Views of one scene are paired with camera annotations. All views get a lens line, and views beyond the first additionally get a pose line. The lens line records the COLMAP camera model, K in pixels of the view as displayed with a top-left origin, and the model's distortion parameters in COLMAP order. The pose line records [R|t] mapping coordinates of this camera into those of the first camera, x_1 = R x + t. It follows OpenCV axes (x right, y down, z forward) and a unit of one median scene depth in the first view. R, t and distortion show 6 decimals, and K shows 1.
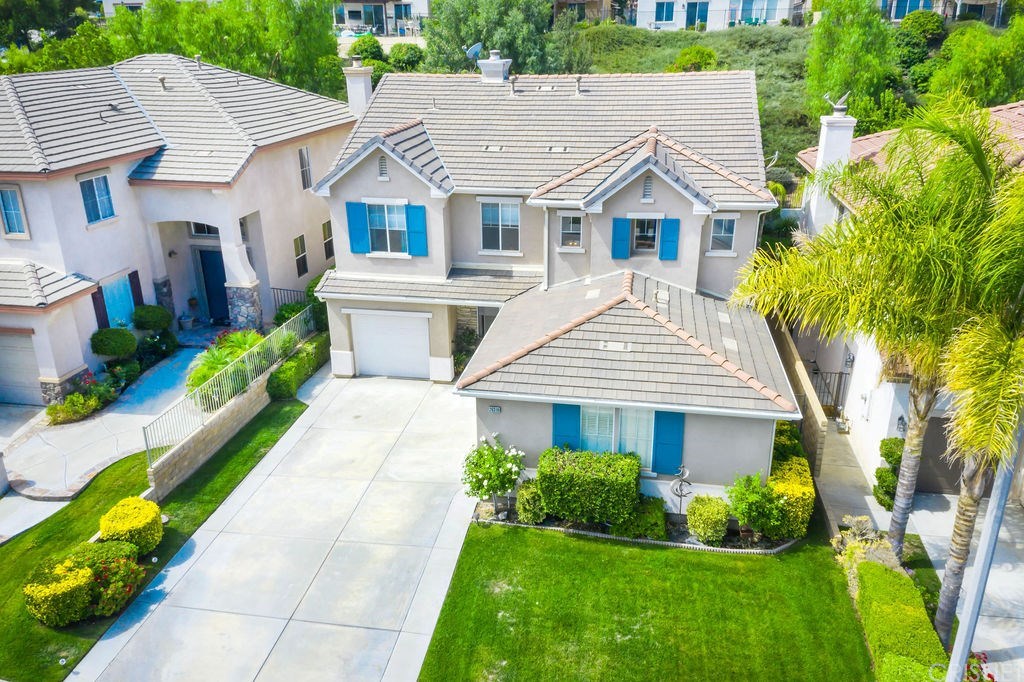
lens RADIAL K [[775.5, 0, 513.6], [0, 775.5, 344.4], [0, 0, 1]] dist [0.227265, -0.306219]
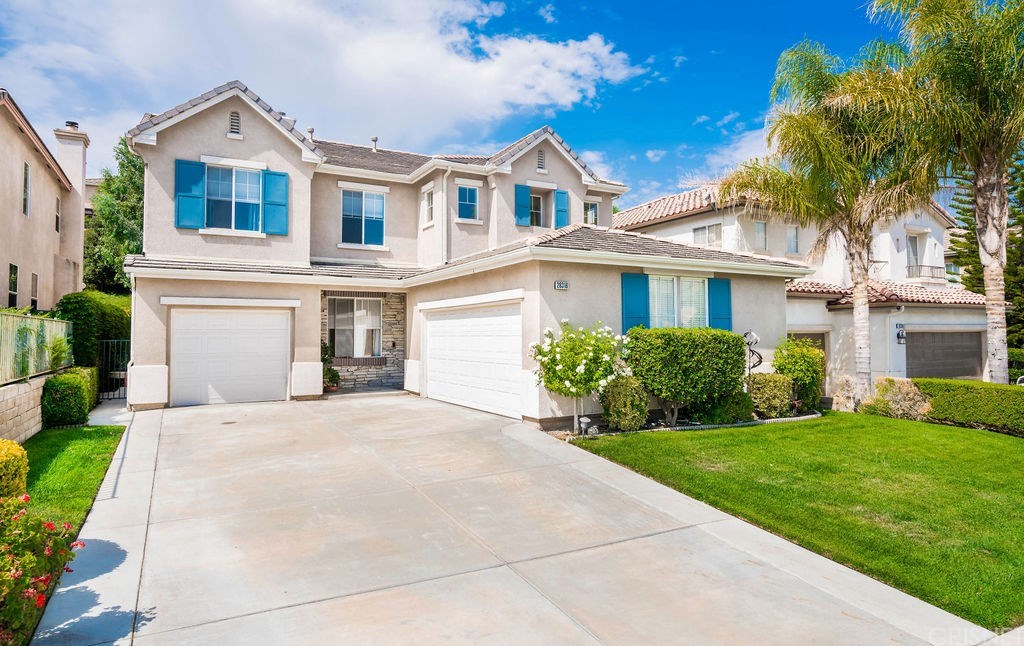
lens RADIAL K [[599.3, 0, 507.3], [0, 599.3, 308.7], [0, 0, 1]] dist [0.000339, 0.001807]
pose [[0.778501, 0.032393, 0.626807, -0.332086], [0.227135, 0.916440, -0.329465, 0.219160], [-0.585104, 0.398859, 0.706092, 0.482503]]
